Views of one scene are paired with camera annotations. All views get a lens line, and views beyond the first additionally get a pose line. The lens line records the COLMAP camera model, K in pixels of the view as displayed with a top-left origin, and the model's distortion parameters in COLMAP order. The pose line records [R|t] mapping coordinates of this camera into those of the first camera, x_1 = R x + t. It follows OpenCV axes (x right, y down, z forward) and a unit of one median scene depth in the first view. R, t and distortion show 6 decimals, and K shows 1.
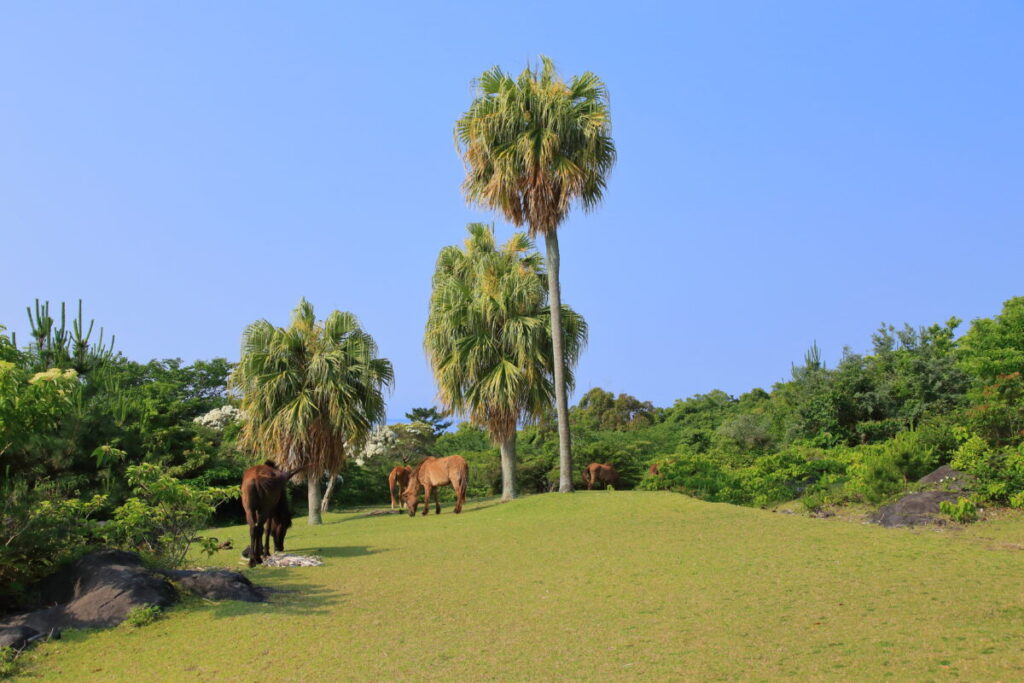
lens RADIAL K [[1060.6, 0, 512.8], [0, 1060.6, 341.8], [0, 0, 1]] dist [-0.002264, 0.000000]
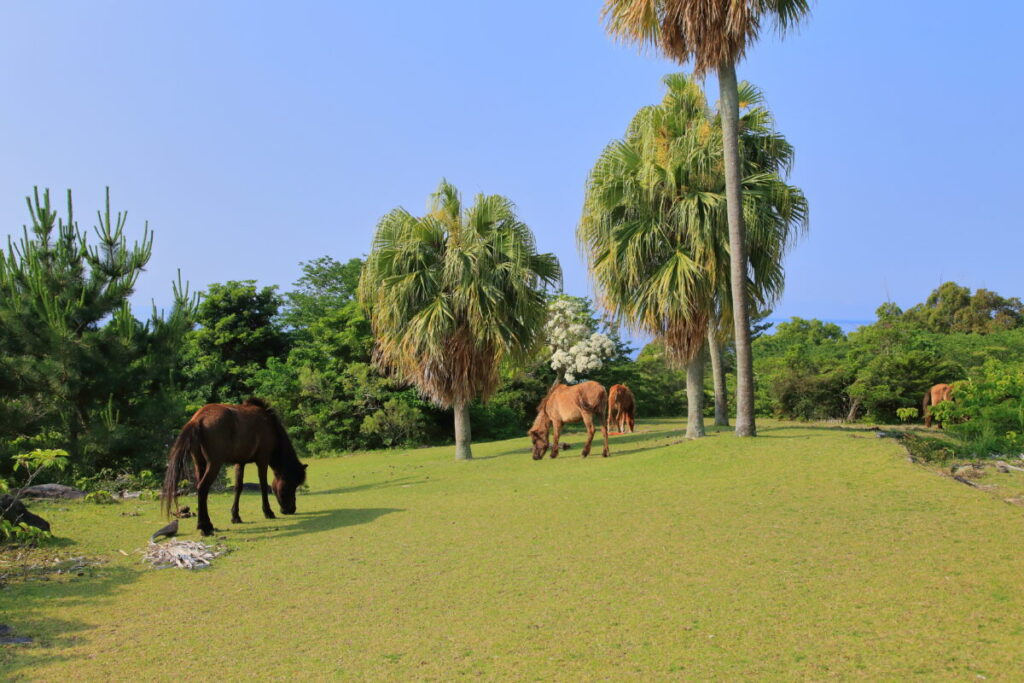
lens RADIAL K [[1131.4, 0, 510.9], [0, 1131.4, 340.7], [0, 0, 1]] dist [0.080972, 0.000000]
pose [[0.955859, 0.003508, -0.293806, 0.106280], [0.023599, 0.995782, 0.088667, 0.005384], [0.292877, -0.091687, 0.951744, 0.193770]]
